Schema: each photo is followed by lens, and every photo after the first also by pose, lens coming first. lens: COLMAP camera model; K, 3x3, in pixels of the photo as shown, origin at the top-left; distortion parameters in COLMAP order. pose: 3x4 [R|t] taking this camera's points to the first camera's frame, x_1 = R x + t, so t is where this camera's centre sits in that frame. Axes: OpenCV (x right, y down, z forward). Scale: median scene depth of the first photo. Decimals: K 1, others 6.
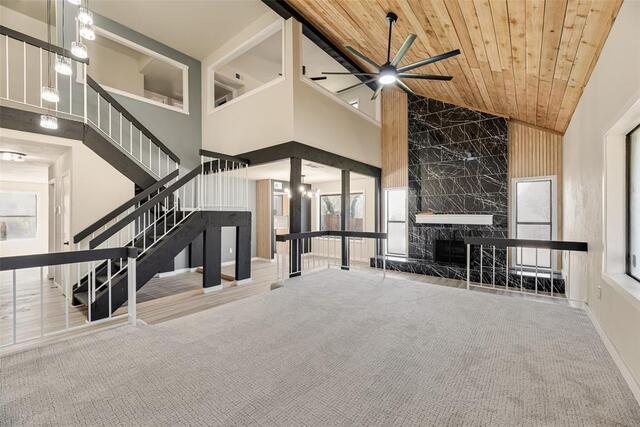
lens RADIAL K [[257.1, 0, 317.4], [0, 257.1, 214.4], [0, 0, 1]] dist [-0.000661, -0.000305]
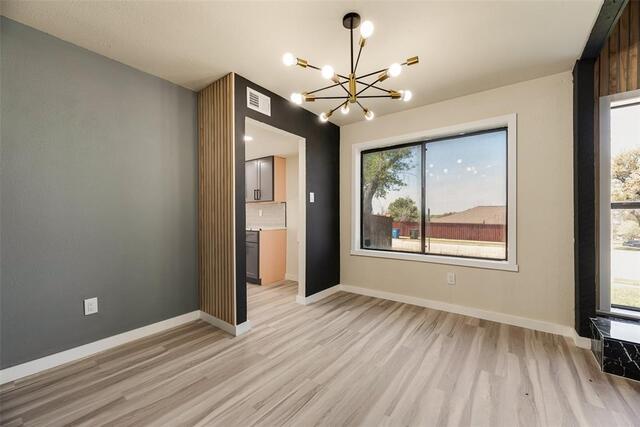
lens RADIAL K [[257.1, 0, 322.0], [0, 257.1, 215.7], [0, 0, 1]] dist [-0.000661, -0.000305]
pose [[0.998867, 0.000224, 0.047593, -0.086530], [-0.000358, 0.999996, 0.002811, 0.036718], [-0.047592, -0.002824, 0.998863, 0.658454]]
